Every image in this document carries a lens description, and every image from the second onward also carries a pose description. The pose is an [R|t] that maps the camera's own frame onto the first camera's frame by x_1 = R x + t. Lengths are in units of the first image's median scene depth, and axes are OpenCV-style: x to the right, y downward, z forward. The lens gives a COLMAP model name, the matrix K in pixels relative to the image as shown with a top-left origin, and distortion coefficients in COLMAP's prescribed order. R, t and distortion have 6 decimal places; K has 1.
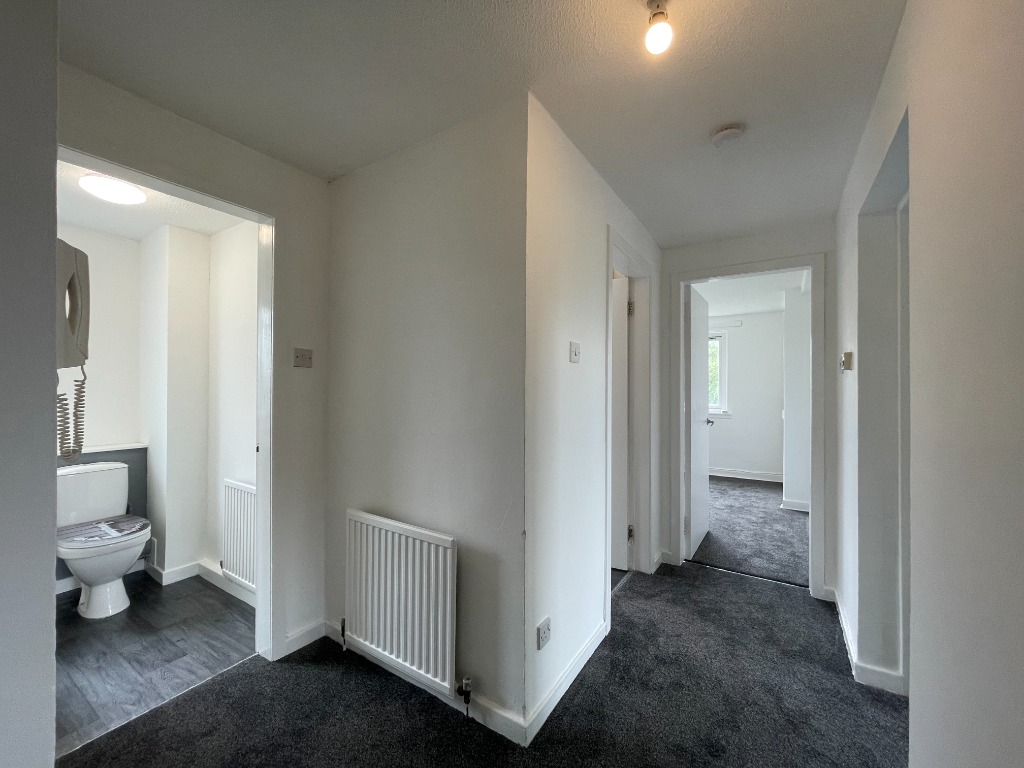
lens RADIAL K [[415.3, 0, 505.4], [0, 415.3, 388.0], [0, 0, 1]] dist [0.001241, 0.000527]
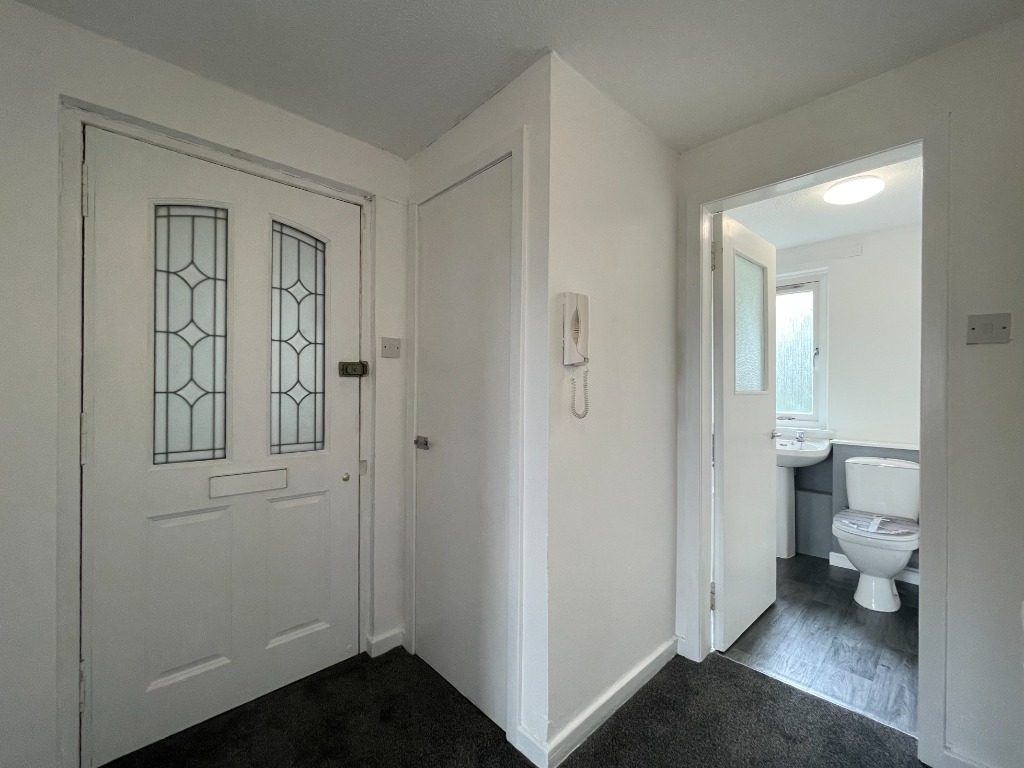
lens RADIAL K [[415.3, 0, 506.8], [0, 415.3, 385.3], [0, 0, 1]] dist [0.001241, 0.000527]
pose [[-0.221361, -0.012070, -0.975117, 0.270554], [0.000133, 0.999923, -0.012408, 0.020011], [0.975192, -0.002877, -0.221342, 0.418611]]
